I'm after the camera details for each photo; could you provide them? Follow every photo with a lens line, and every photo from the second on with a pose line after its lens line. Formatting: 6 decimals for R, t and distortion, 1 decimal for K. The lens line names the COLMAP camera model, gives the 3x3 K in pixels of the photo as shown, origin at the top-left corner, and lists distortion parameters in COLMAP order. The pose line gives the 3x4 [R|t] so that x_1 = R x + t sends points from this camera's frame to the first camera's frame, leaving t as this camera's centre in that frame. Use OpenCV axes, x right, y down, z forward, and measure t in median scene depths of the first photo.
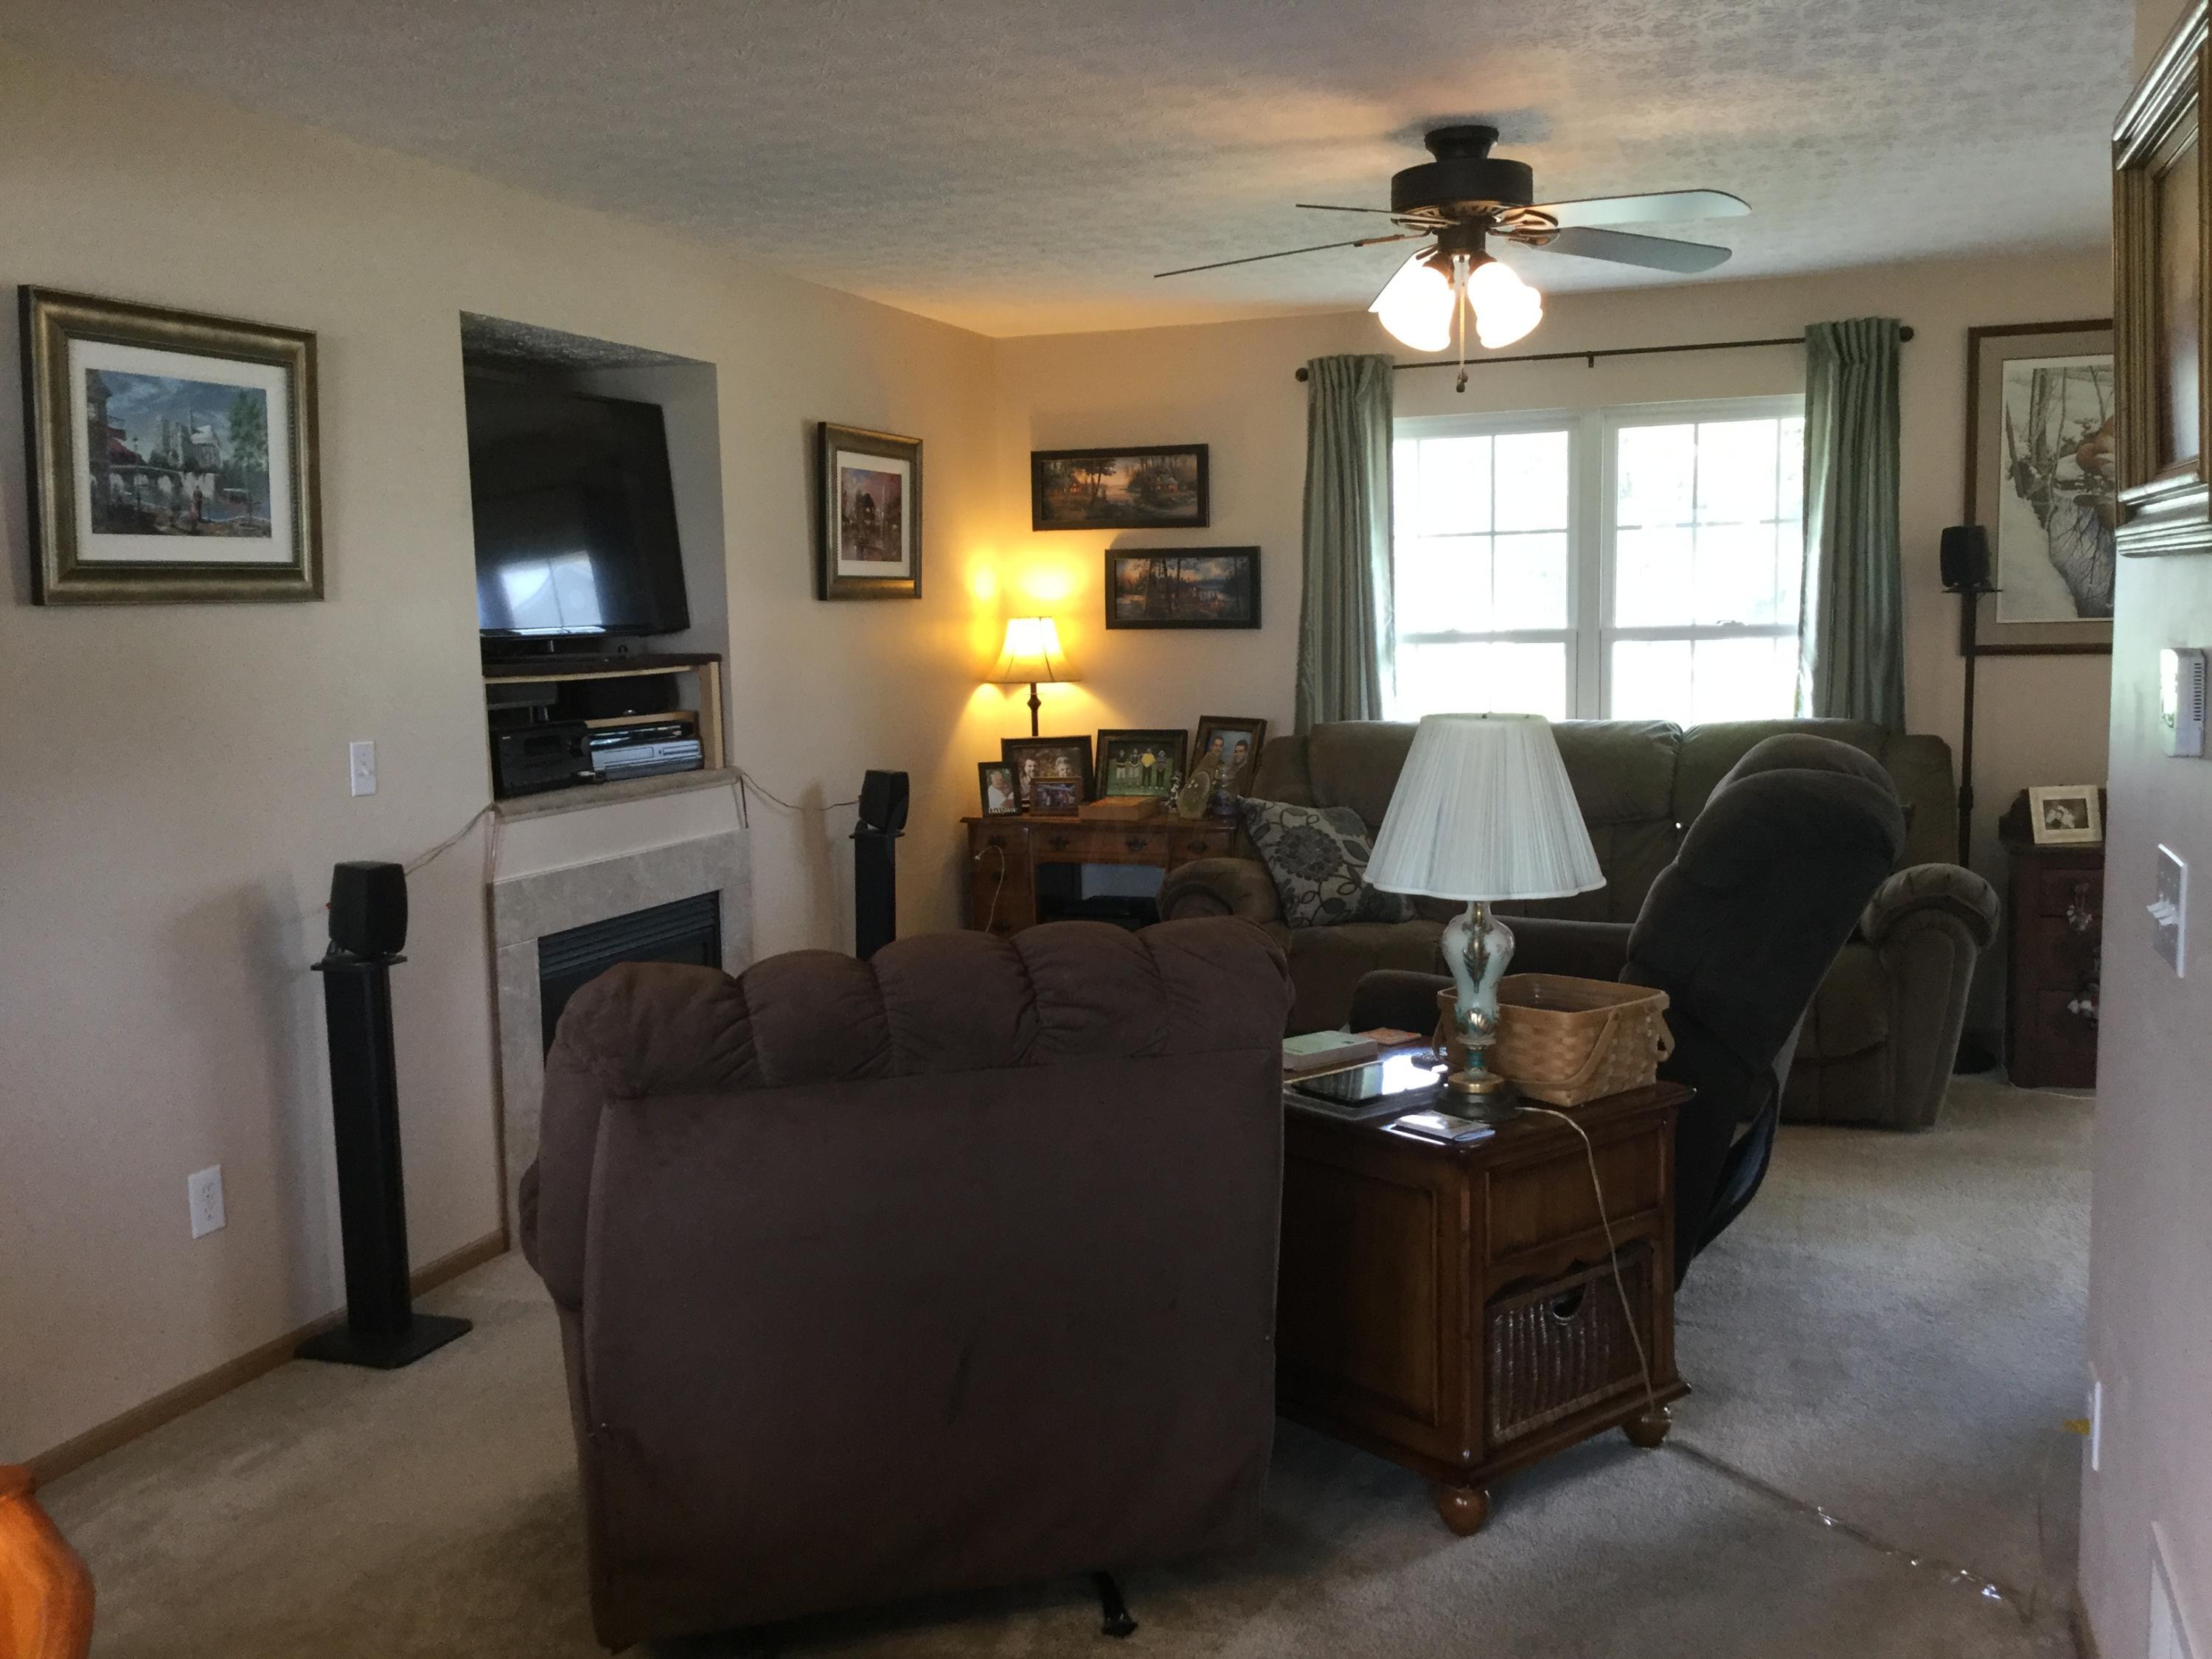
lens RADIAL K [[2044.8, 0, 1123.5], [0, 2044.8, 809.4], [0, 0, 1]] dist [0.117889, -0.036675]
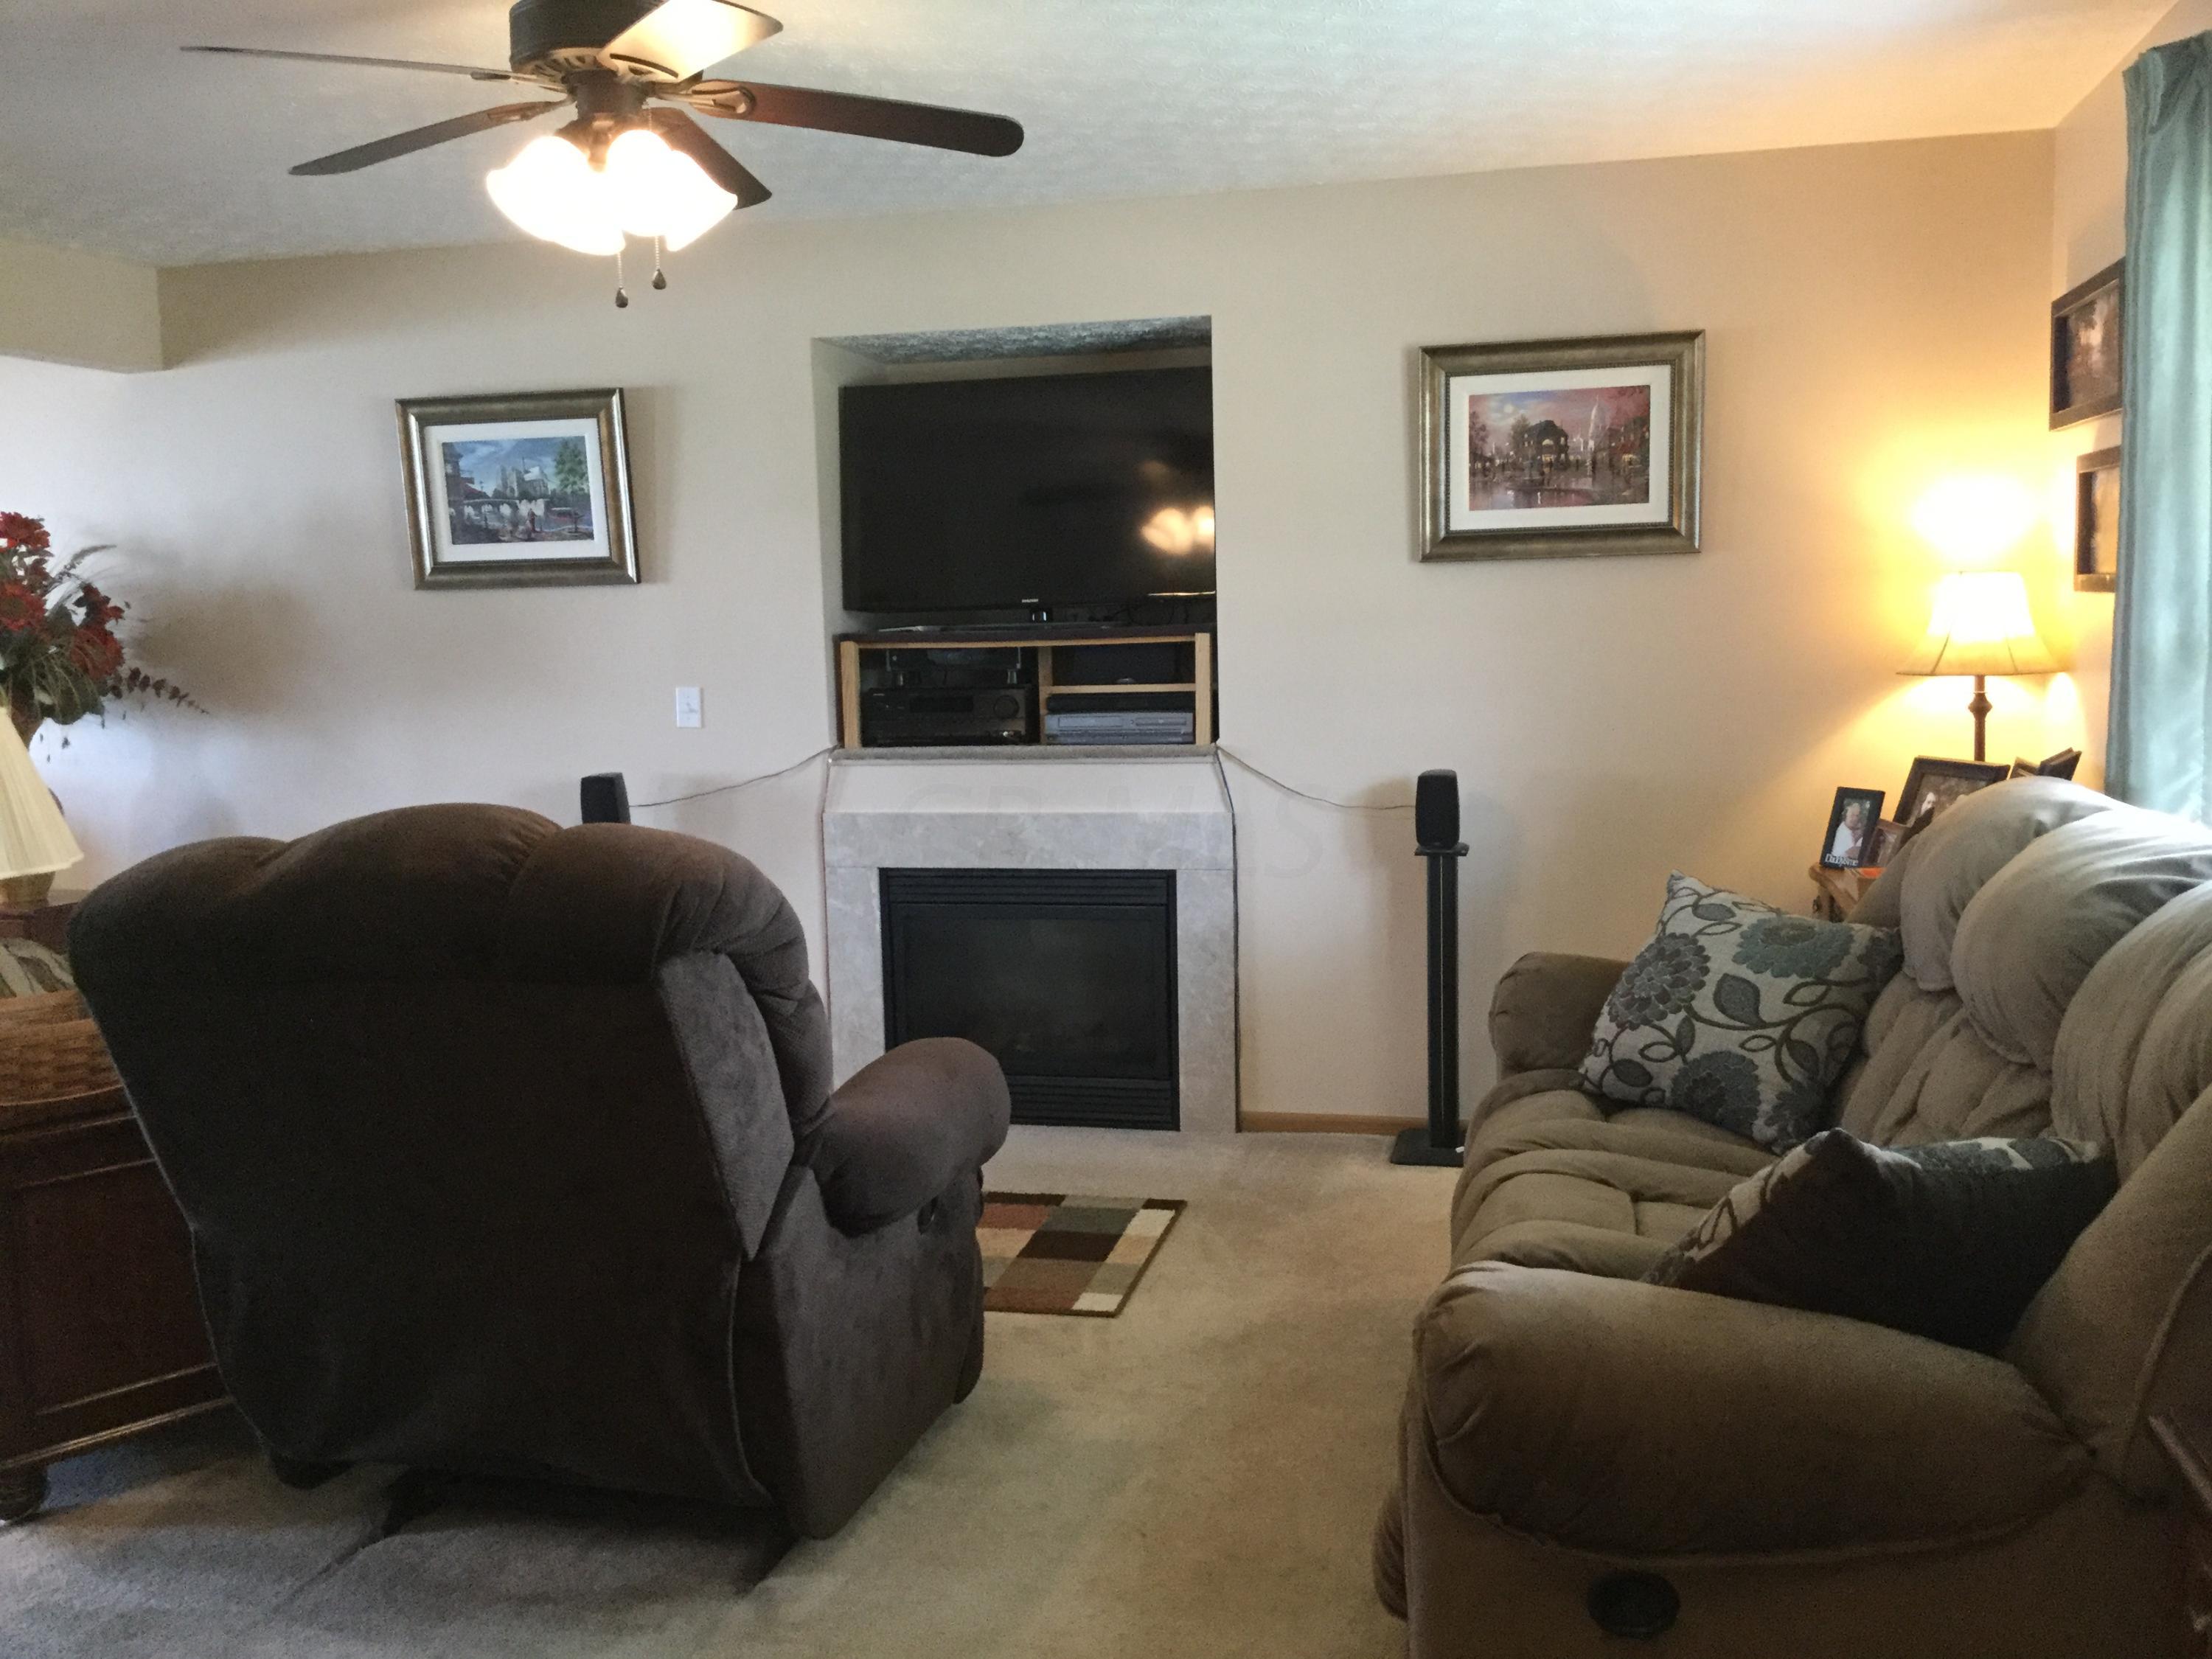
lens RADIAL K [[2044.8, 0, 1112.4], [0, 2044.8, 838.8], [0, 0, 1]] dist [0.117889, -0.036675]
pose [[0.087250, 0.128540, -0.987859, 1.065930], [-0.076894, 0.989551, 0.121969, -0.128877], [0.993214, 0.065319, 0.096222, 1.249504]]
